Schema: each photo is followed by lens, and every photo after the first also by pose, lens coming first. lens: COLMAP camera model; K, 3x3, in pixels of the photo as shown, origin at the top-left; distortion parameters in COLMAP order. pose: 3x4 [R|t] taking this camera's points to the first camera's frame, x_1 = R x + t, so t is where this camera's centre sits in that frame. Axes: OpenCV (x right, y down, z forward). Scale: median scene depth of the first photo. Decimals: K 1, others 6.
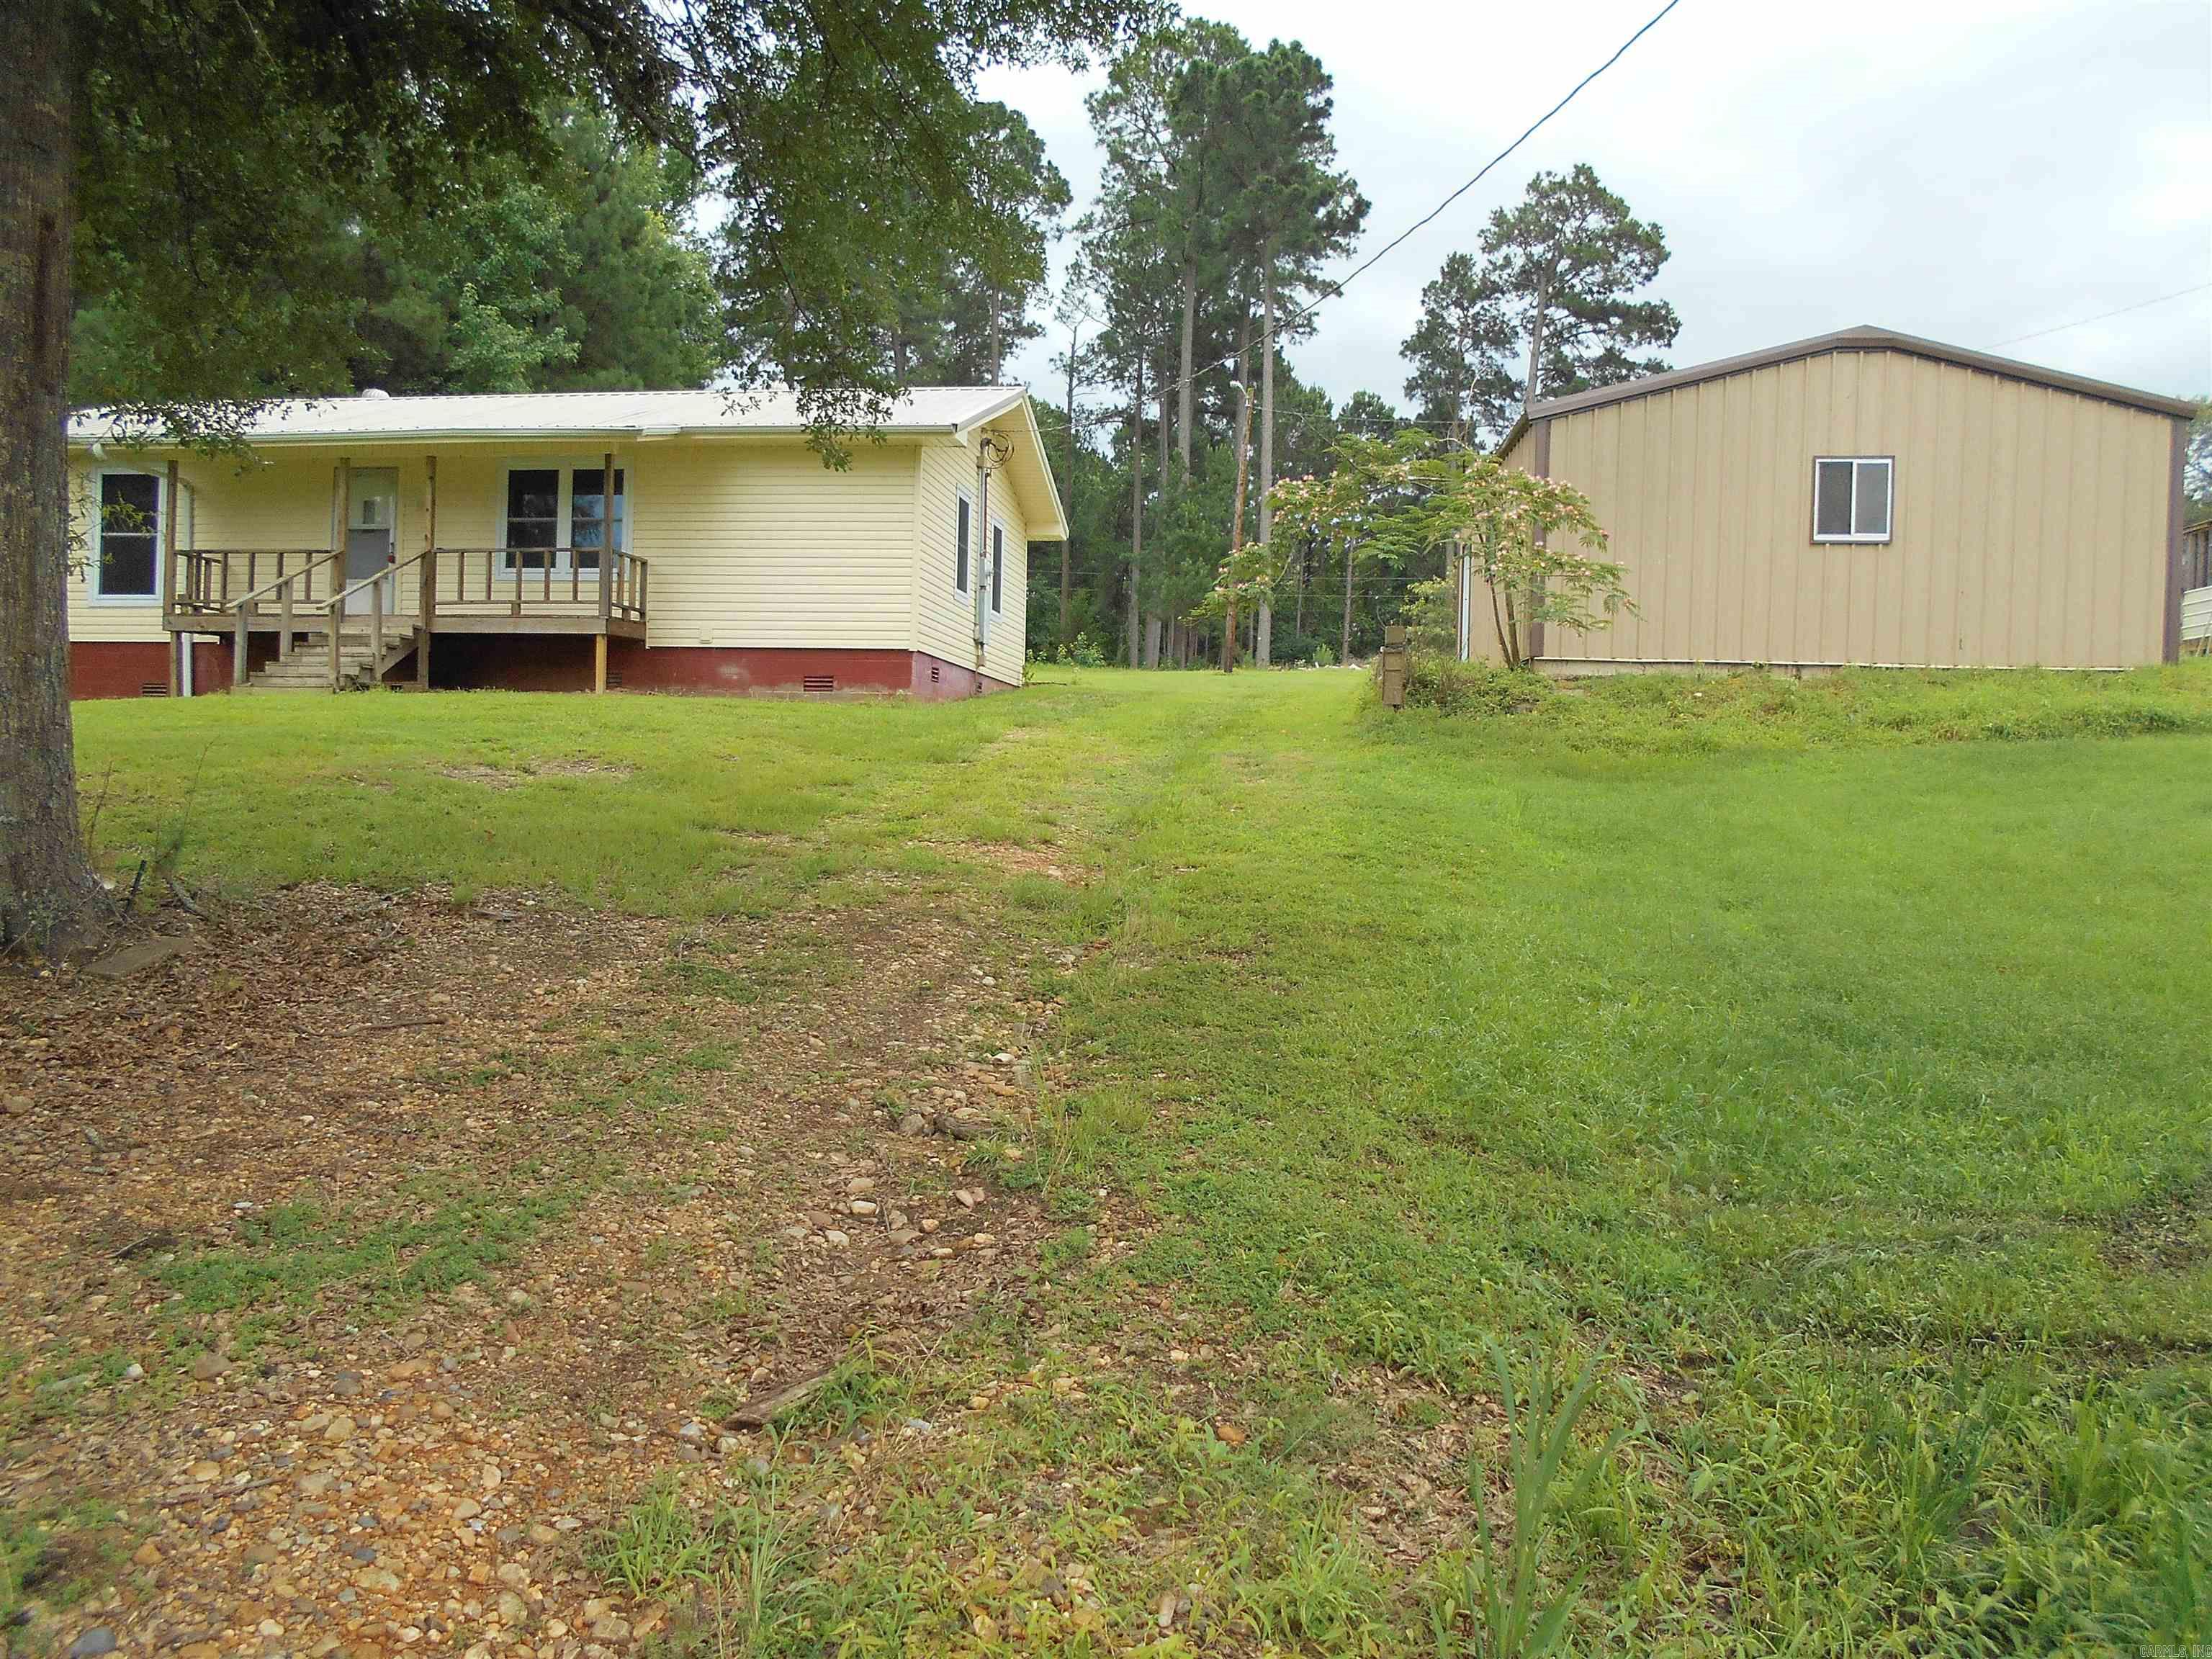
lens RADIAL K [[1672.6, 0, 1106.0], [0, 1672.6, 829.5], [0, 0, 1]] dist [-0.053731, 0.097445]
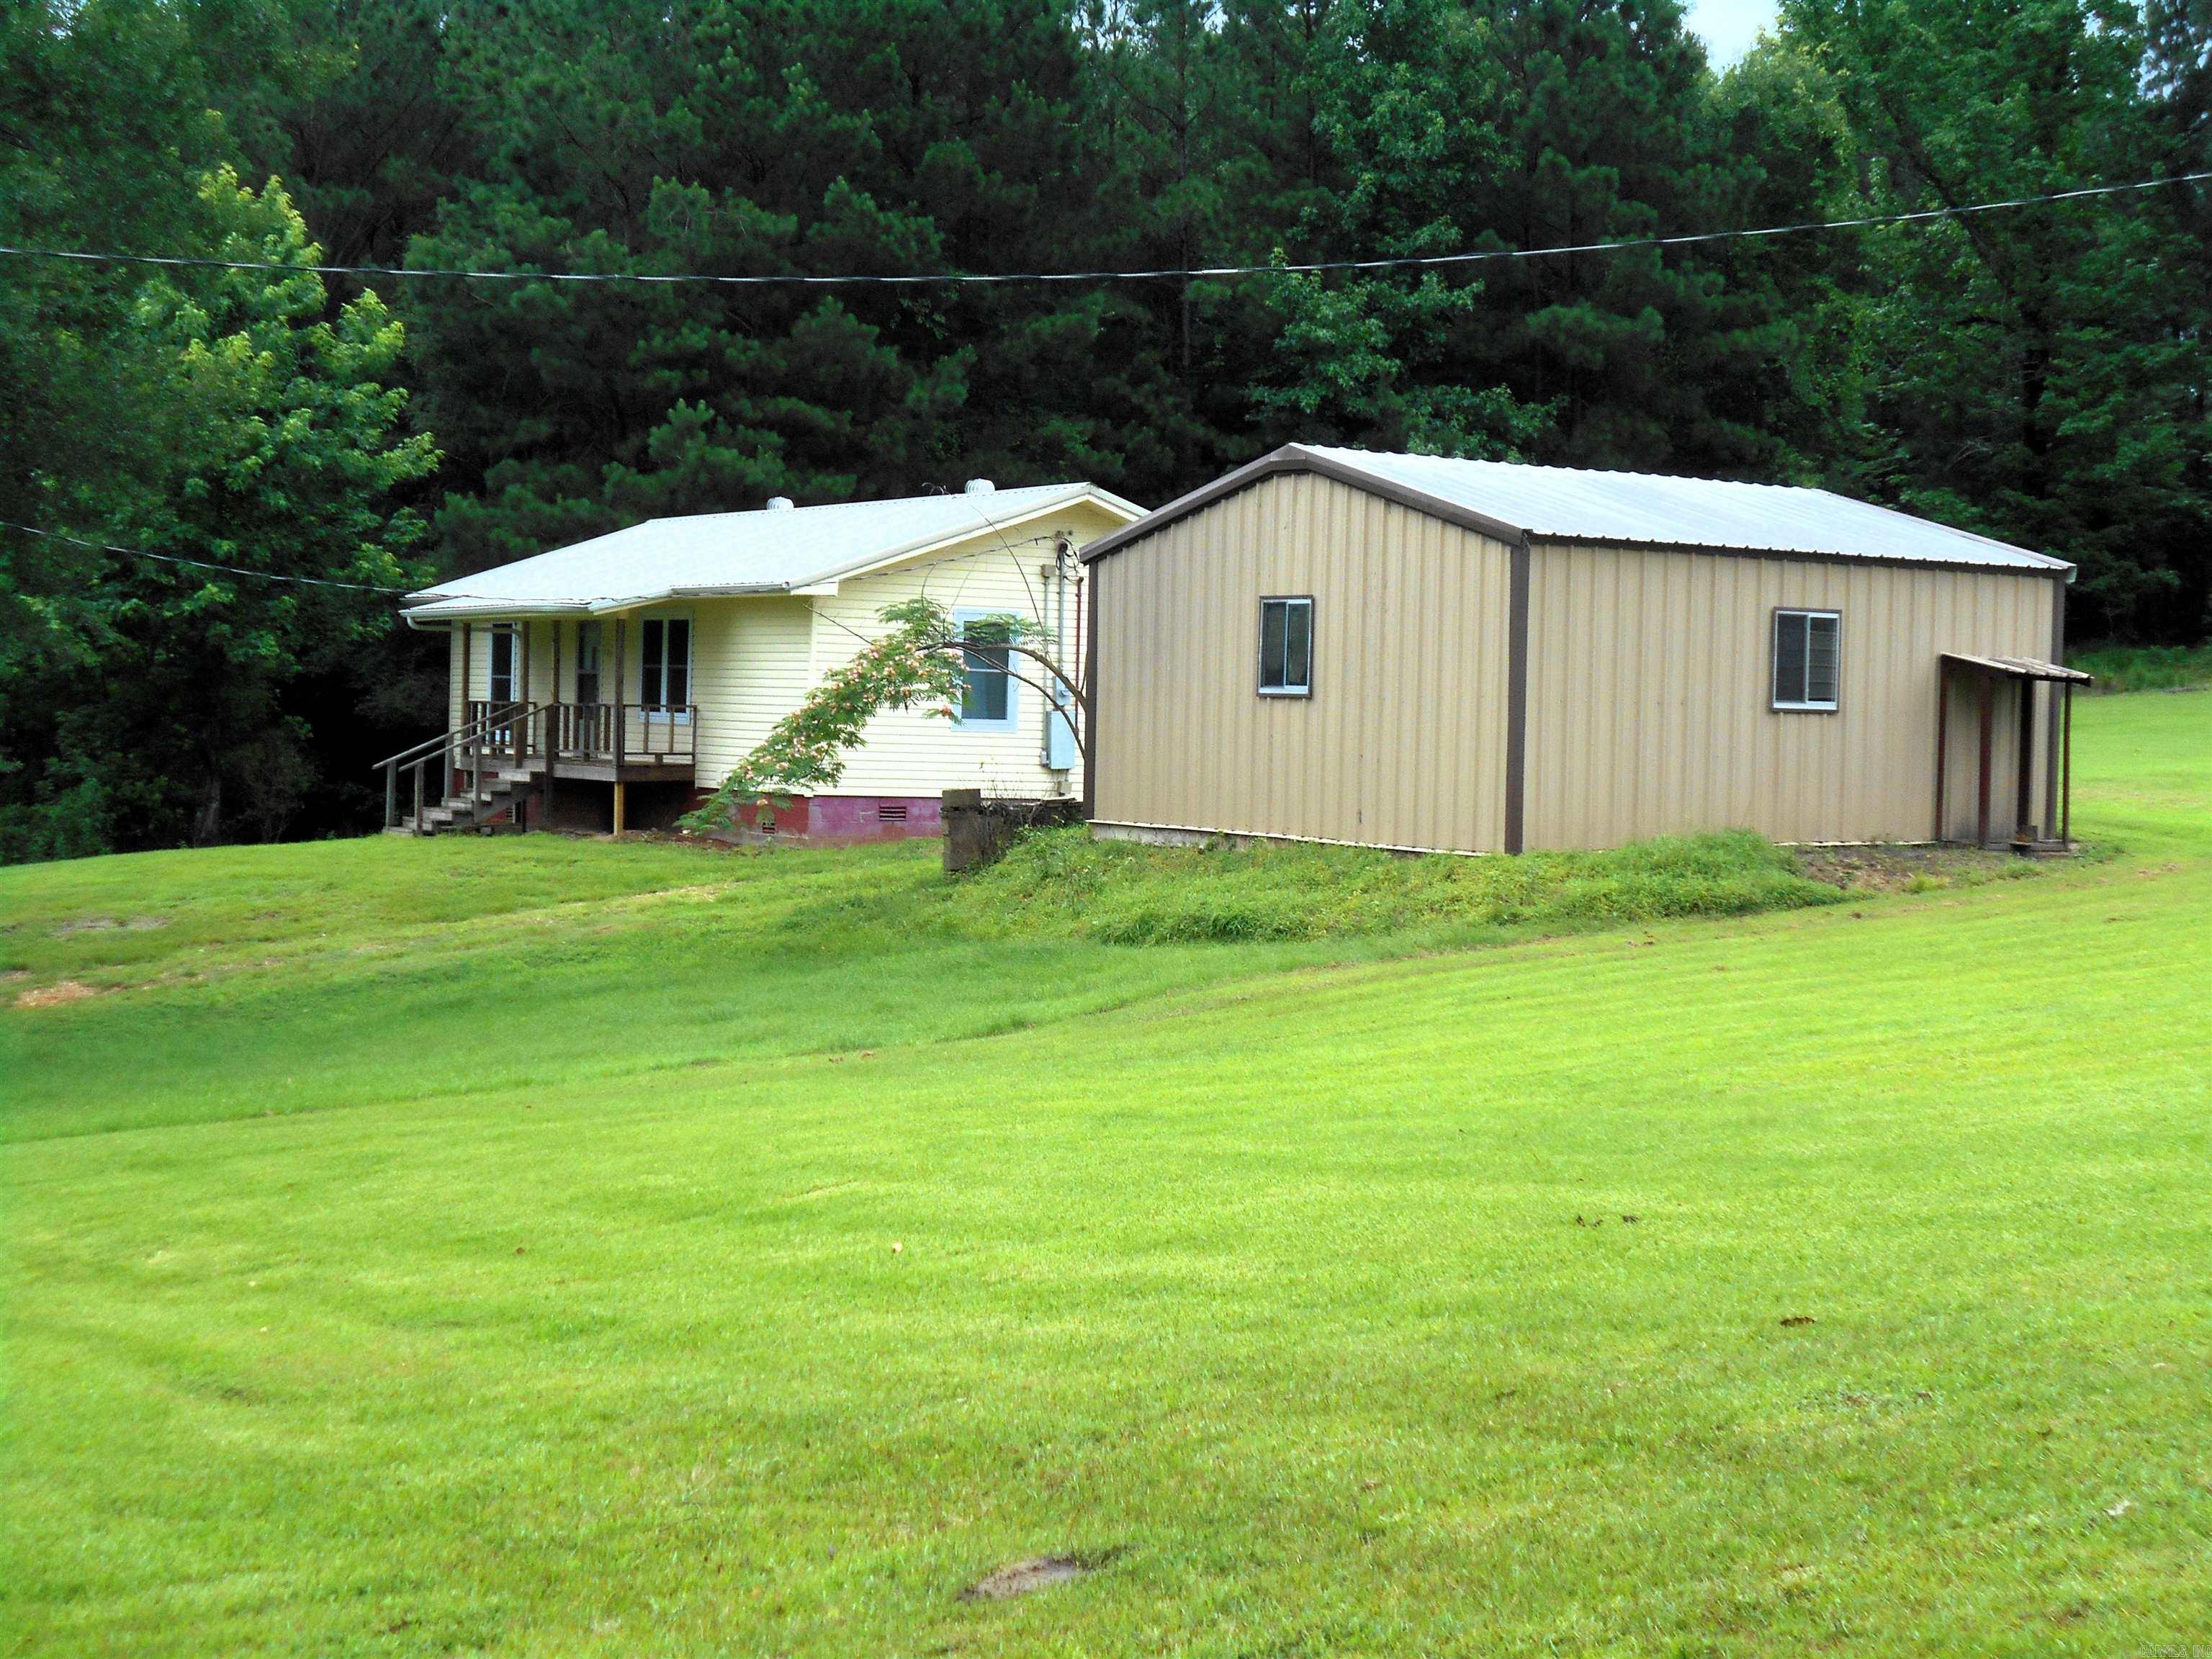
lens RADIAL K [[3644.6, 0, 1106.0], [0, 3644.6, 829.5], [0, 0, 1]] dist [-0.110951, 0.261605]
pose [[0.618186, 0.019069, -0.785800, 0.588762], [-0.033855, 0.999424, -0.002381, -0.029643], [0.785302, 0.028076, 0.618476, -0.078036]]
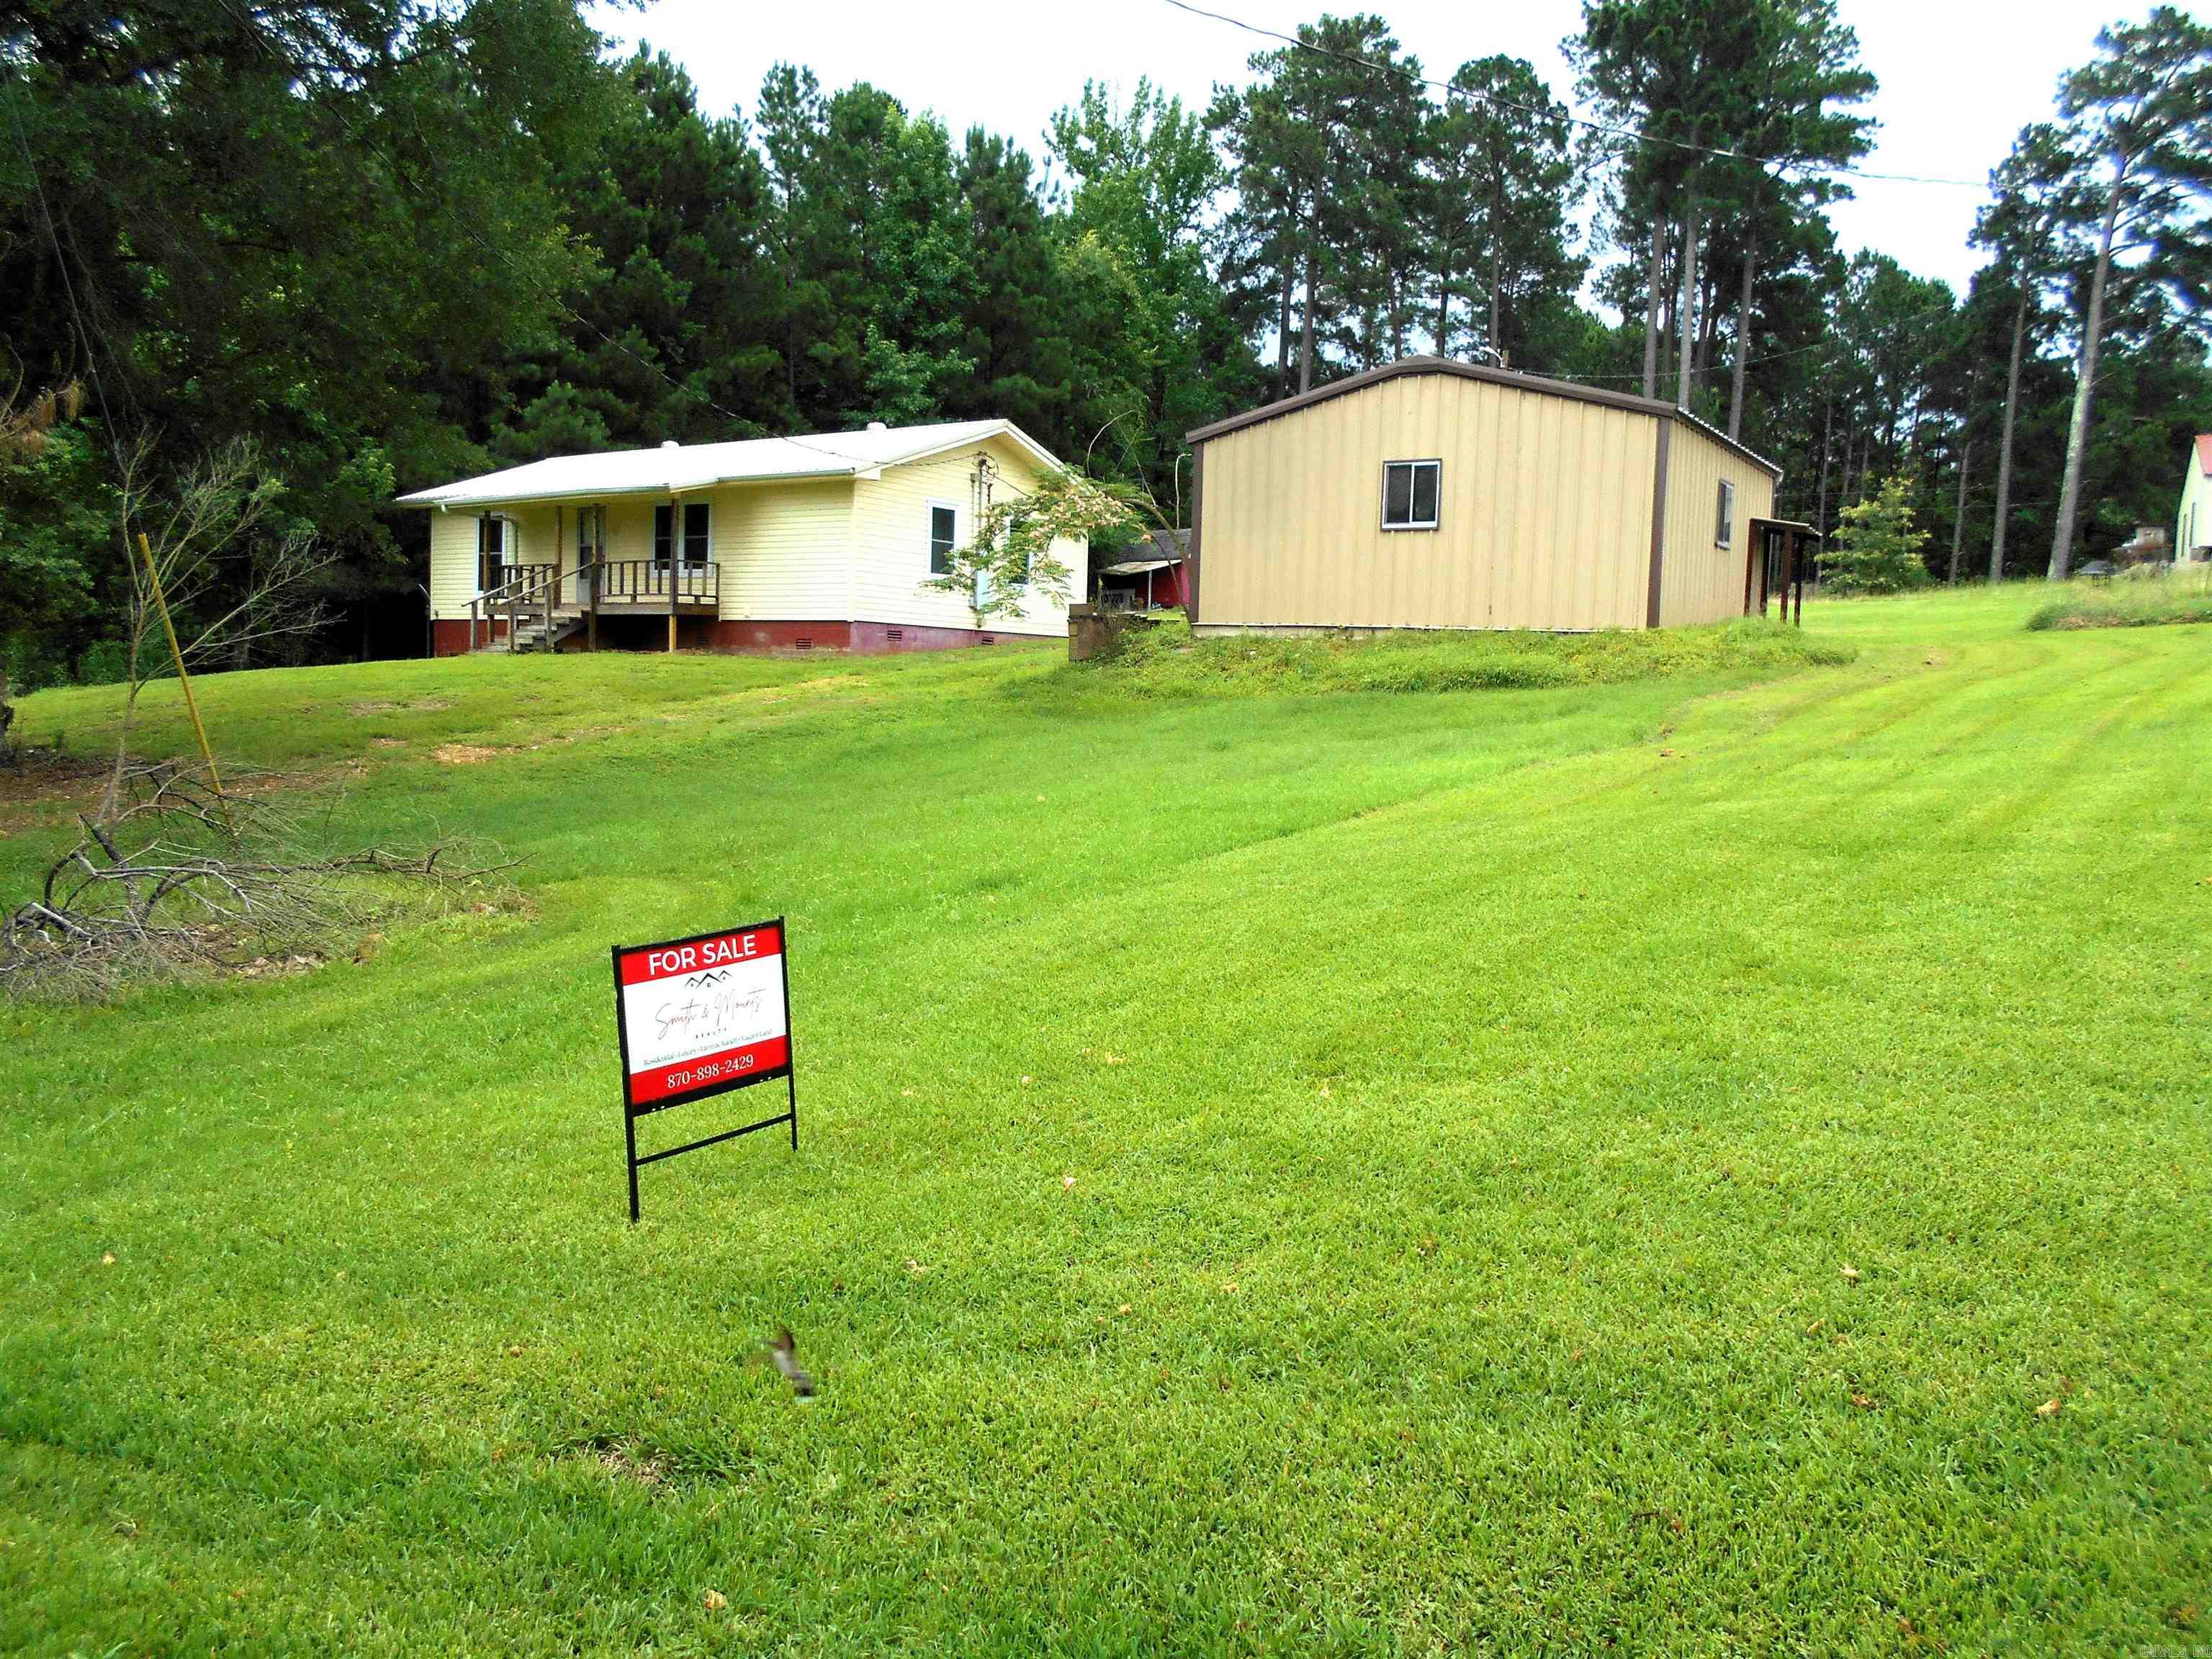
lens RADIAL K [[1672.6, 0, 1106.0], [0, 1672.6, 829.5], [0, 0, 1]] dist [-0.053731, 0.097445]
pose [[0.891404, 0.044174, -0.451052, 0.256378], [-0.021442, 0.998235, 0.055386, -0.003400], [0.452703, -0.039700, 0.890777, -0.073881]]
